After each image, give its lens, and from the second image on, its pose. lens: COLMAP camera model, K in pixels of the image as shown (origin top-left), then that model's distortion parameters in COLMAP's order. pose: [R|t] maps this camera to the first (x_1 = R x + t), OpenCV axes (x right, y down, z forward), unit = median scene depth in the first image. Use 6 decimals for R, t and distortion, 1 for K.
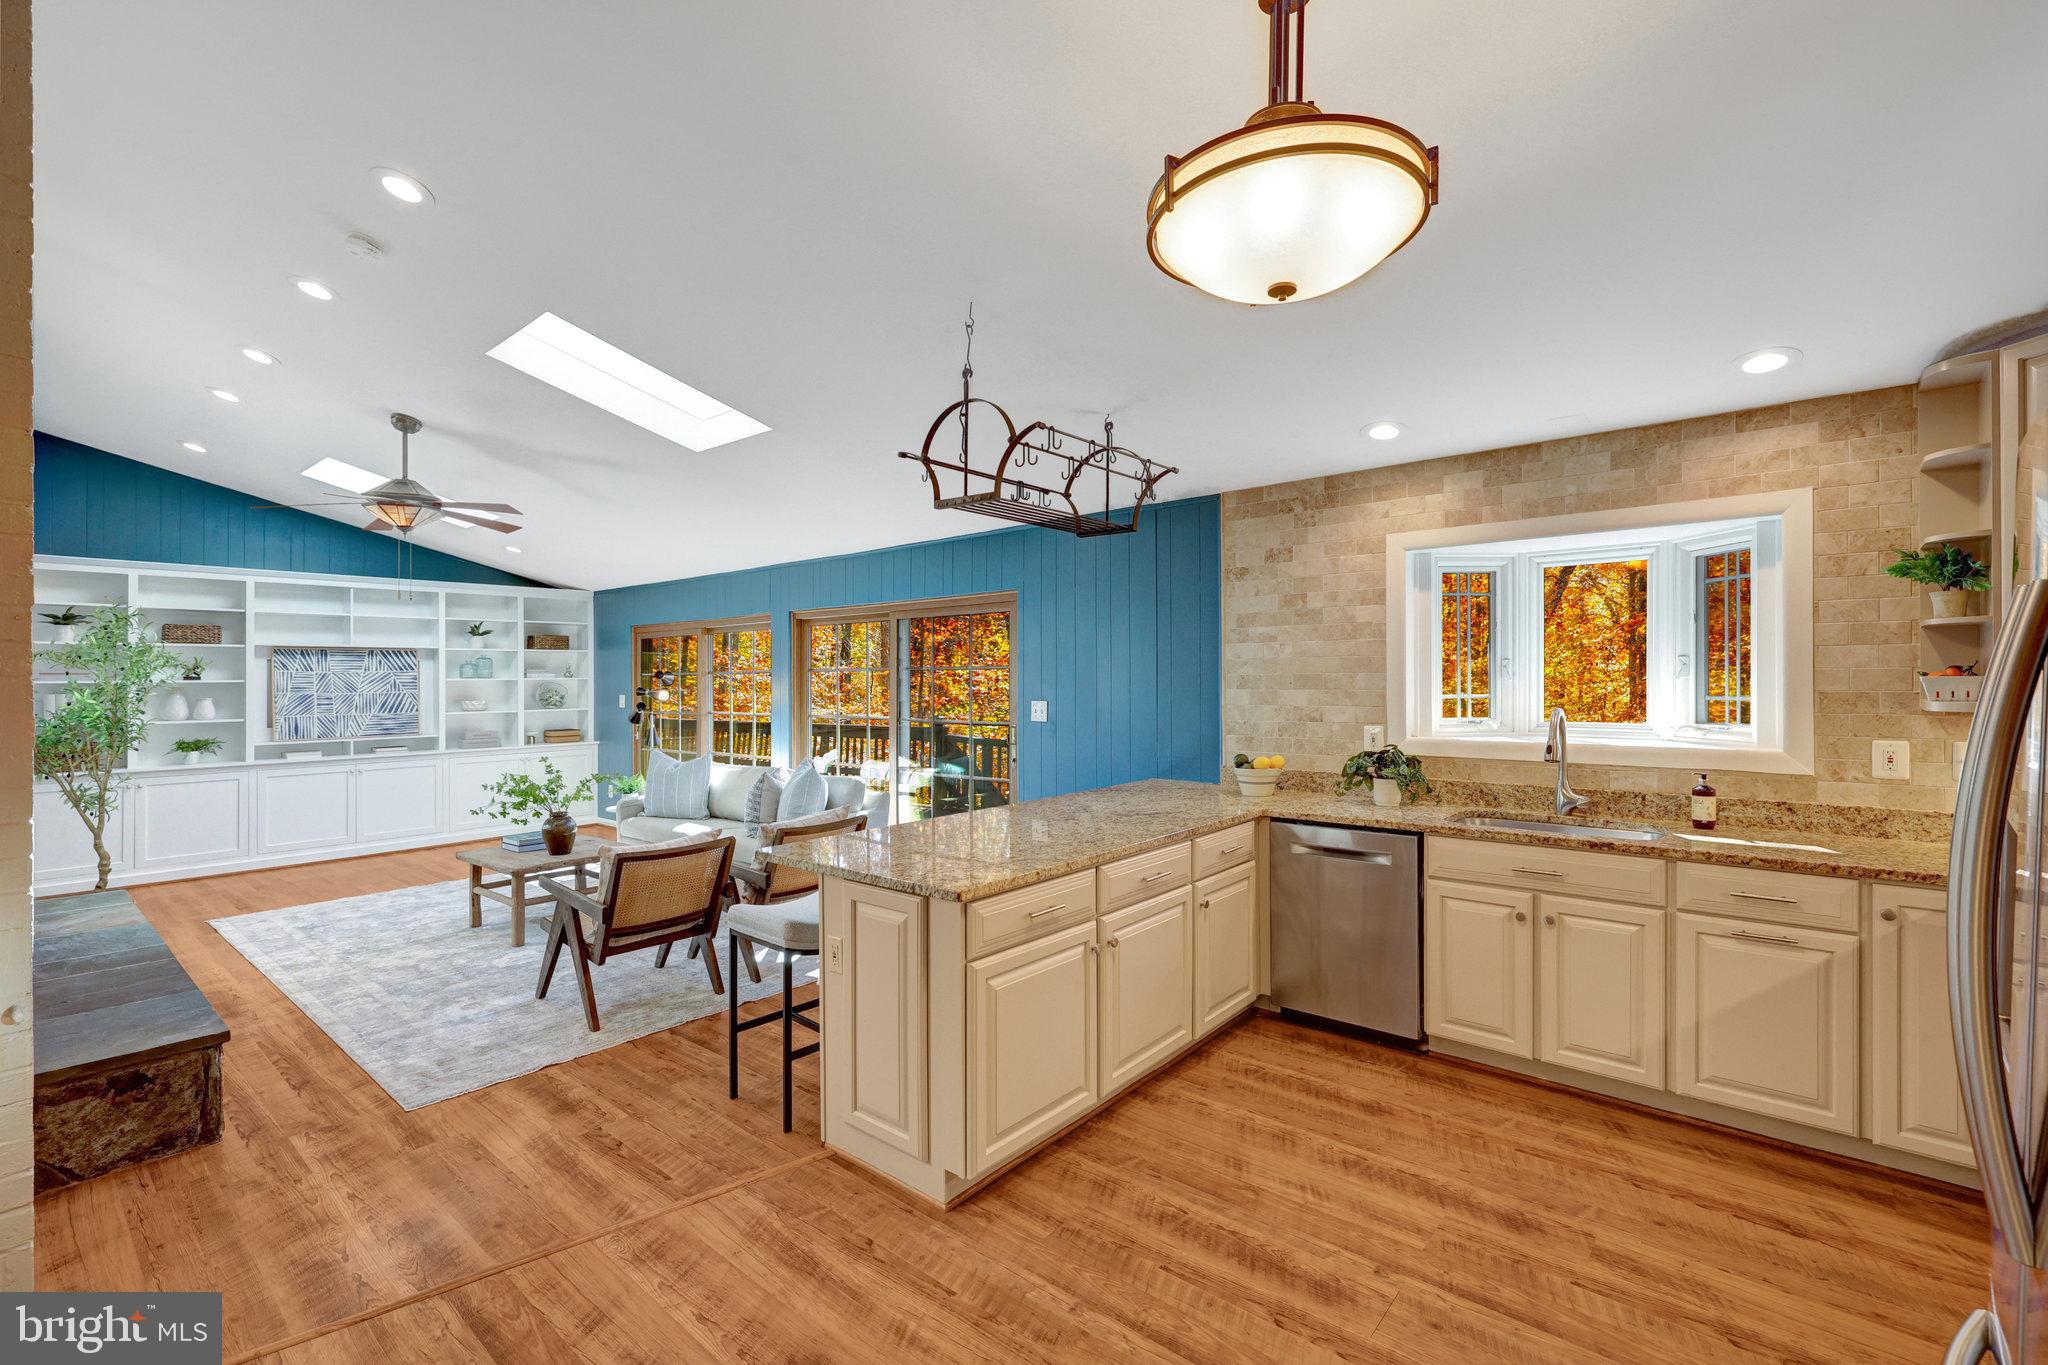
lens RADIAL K [[888.0, 0, 1029.1], [0, 888.0, 669.4], [0, 0, 1]] dist [-0.000317, -0.000001]
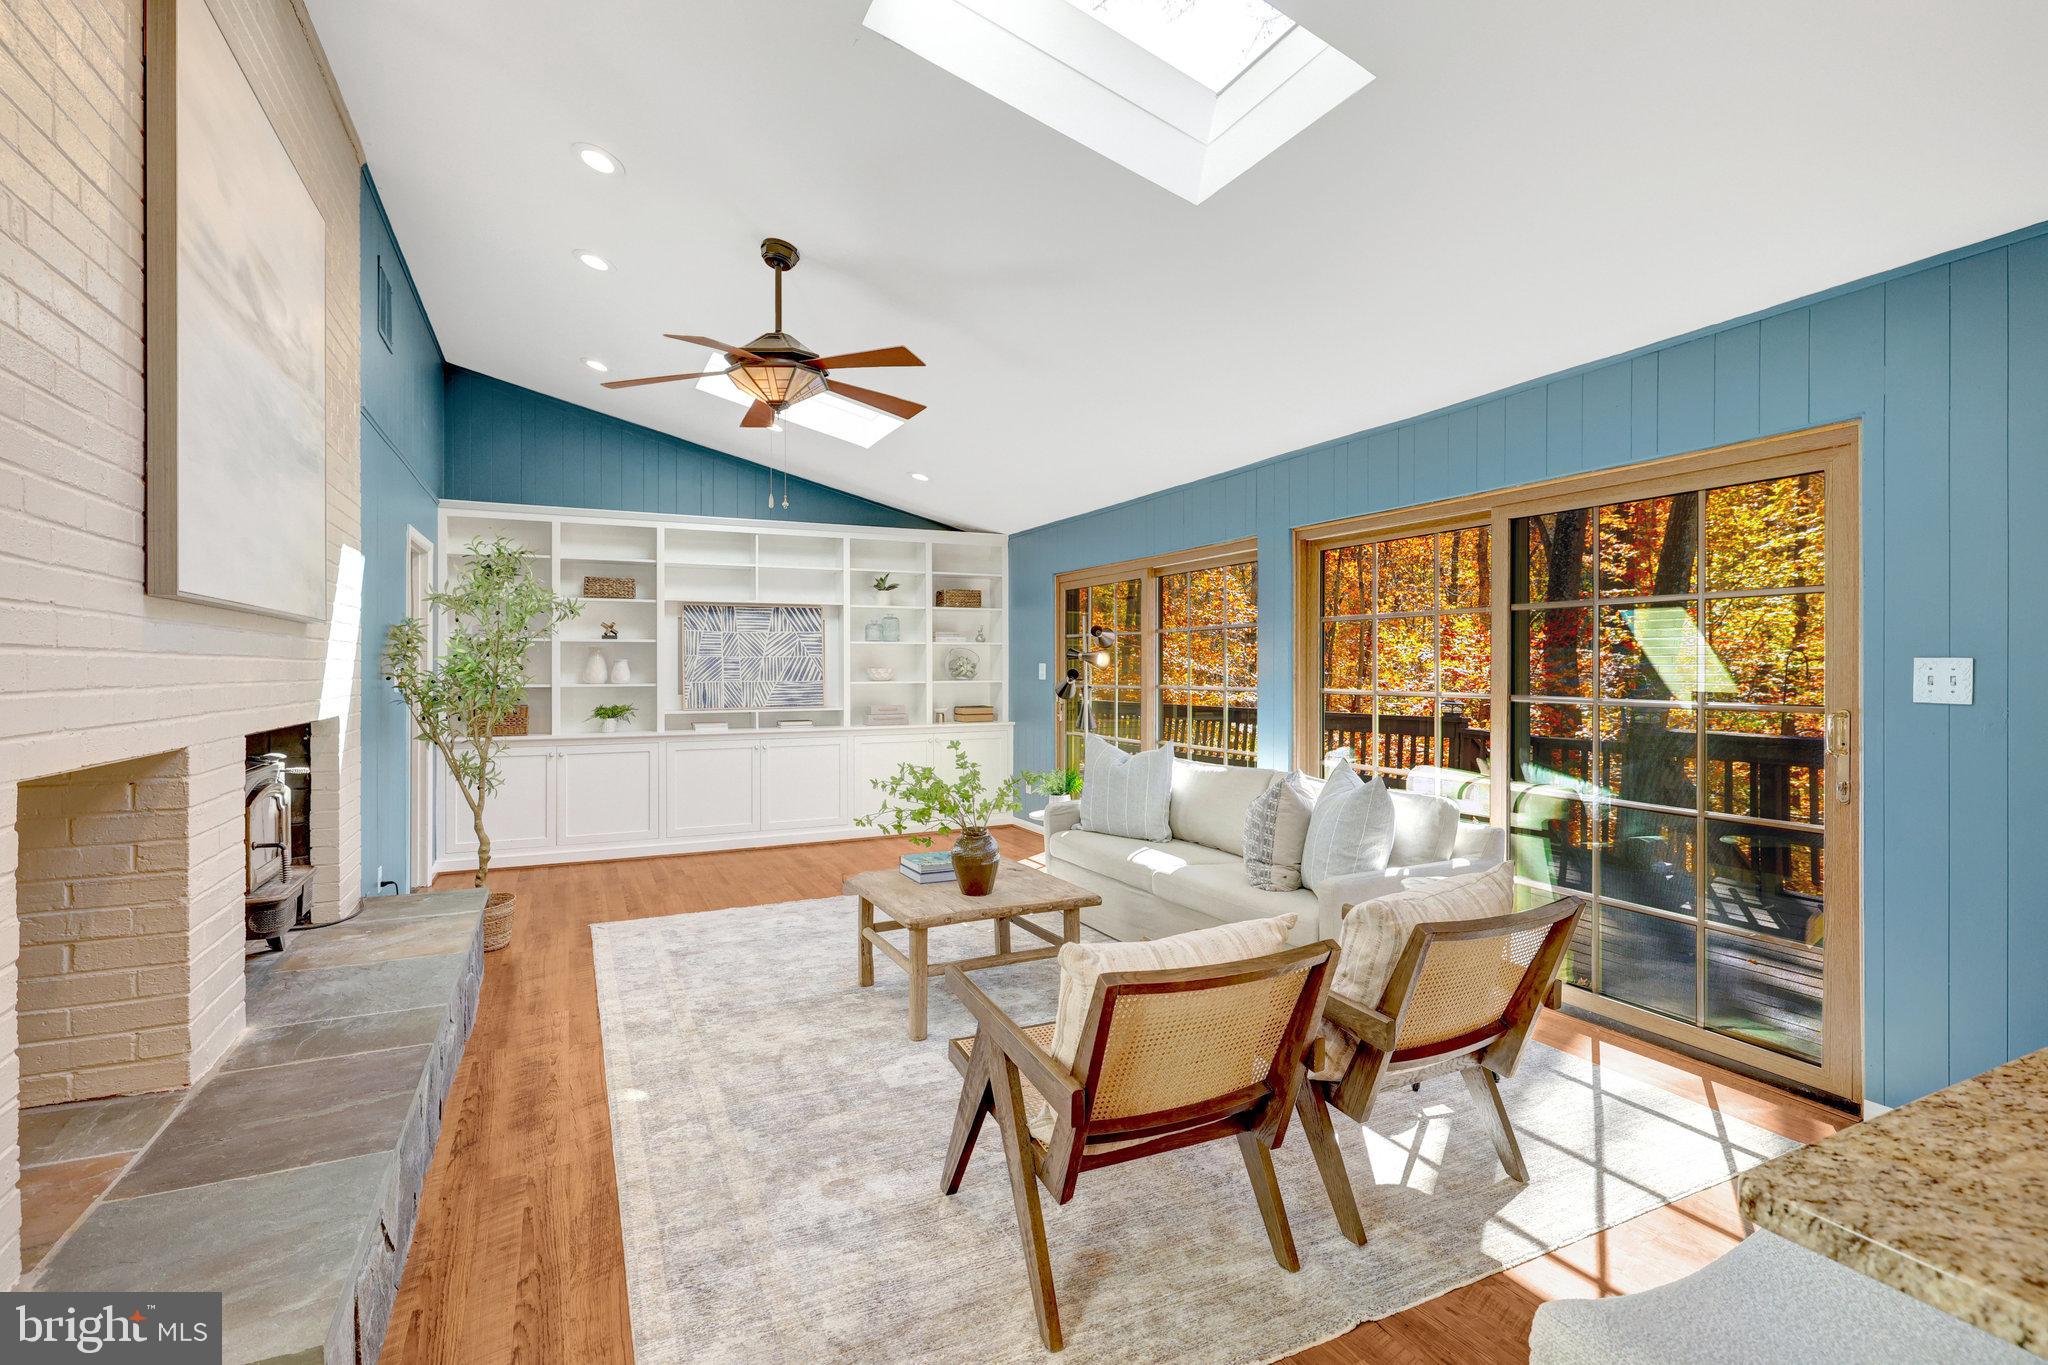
lens RADIAL K [[978.8, 0, 1028.1], [0, 978.8, 679.8], [0, 0, 1]] dist [-0.000596, -0.000087]
pose [[0.911273, 0.013036, -0.411597, -0.210537], [-0.001838, 0.999618, 0.027590, 0.035453], [0.411800, -0.024385, 0.910948, 0.384739]]
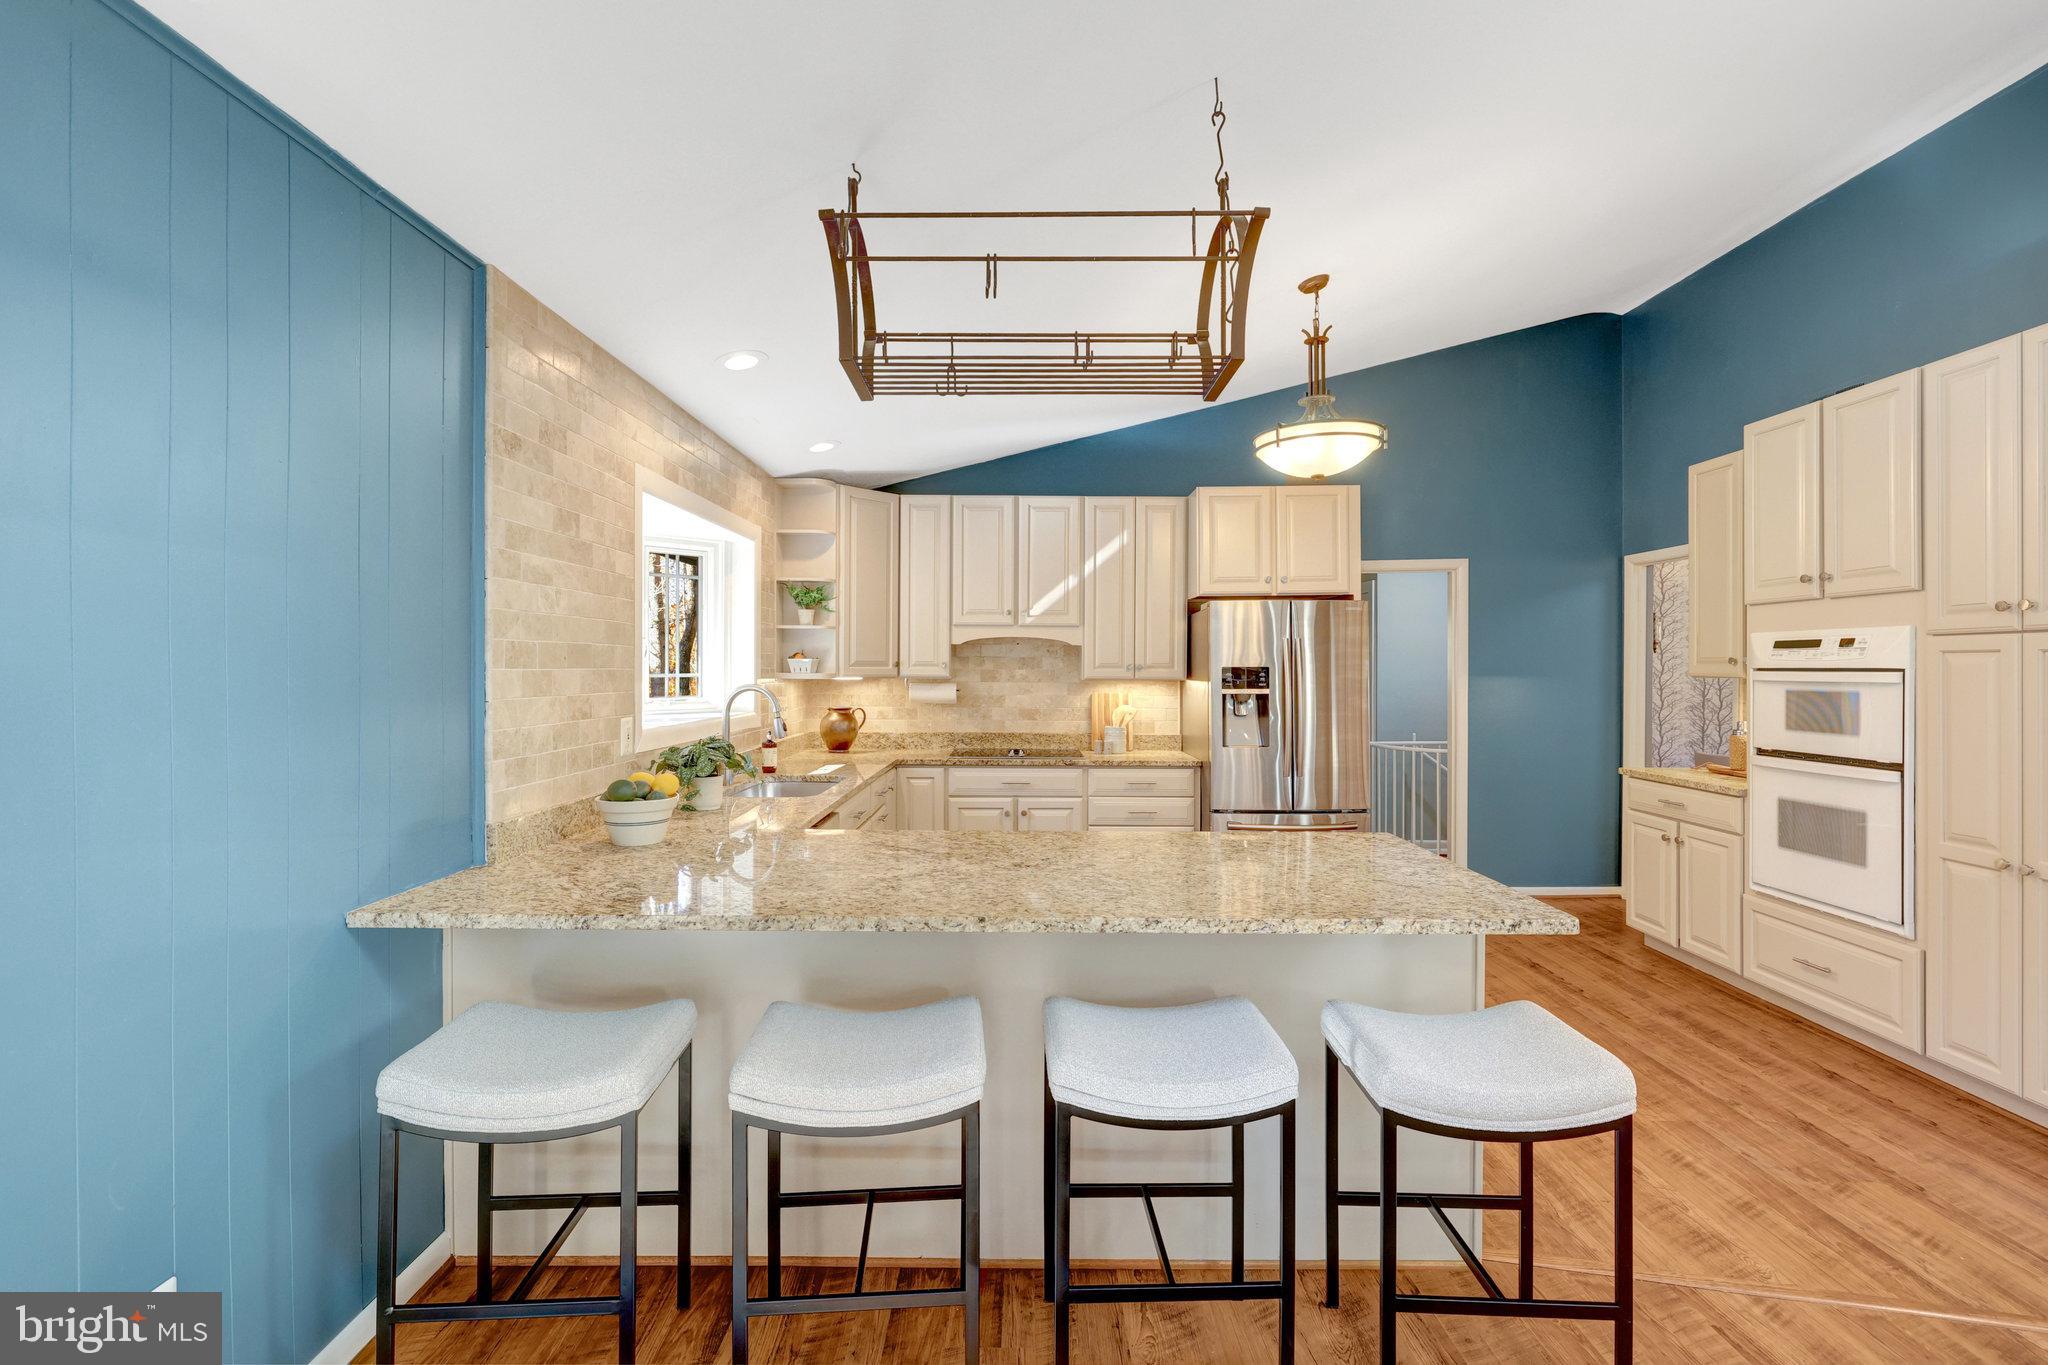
lens RADIAL K [[895.0, 0, 1014.8], [0, 895.0, 672.1], [0, 0, 1]] dist [0.000290, 0.000217]
pose [[-0.637248, -0.000196, 0.770659, -0.303506], [-0.008969, 0.999934, -0.007162, 0.022401], [-0.770606, -0.011476, -0.637208, 0.963421]]
